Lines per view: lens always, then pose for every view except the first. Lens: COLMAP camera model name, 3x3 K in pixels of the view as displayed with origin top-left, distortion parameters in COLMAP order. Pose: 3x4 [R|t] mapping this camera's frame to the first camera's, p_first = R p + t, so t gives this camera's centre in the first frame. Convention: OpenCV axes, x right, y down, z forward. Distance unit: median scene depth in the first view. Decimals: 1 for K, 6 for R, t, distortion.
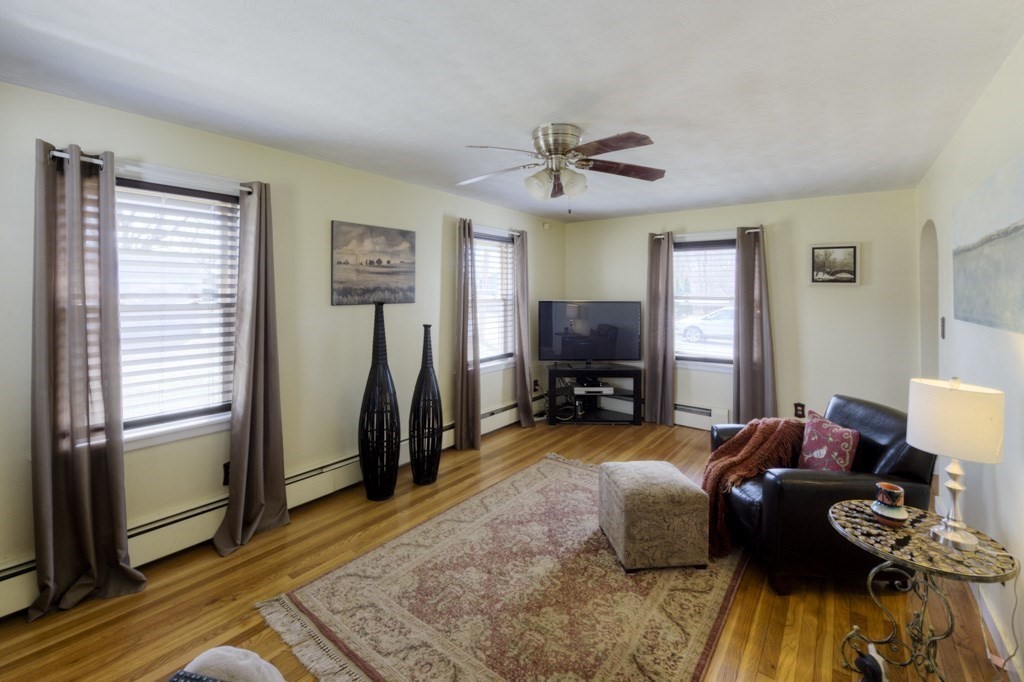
lens RADIAL K [[436.8, 0, 512.3], [0, 436.8, 291.2], [0, 0, 1]] dist [-0.000119, 0.000246]
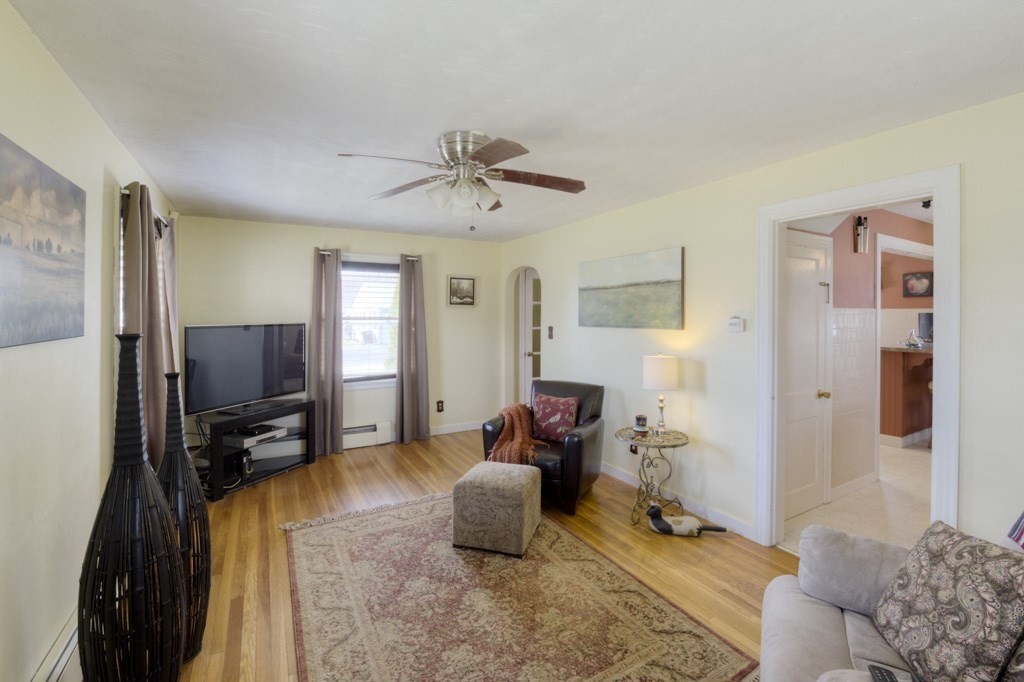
lens RADIAL K [[442.8, 0, 518.2], [0, 442.8, 317.8], [0, 0, 1]] dist [-0.002449, -0.000115]
pose [[0.379435, -0.014928, 0.925098, -0.529894], [0.003652, 0.999886, 0.014637, 0.000987], [-0.925211, -0.002175, 0.379447, 0.380510]]
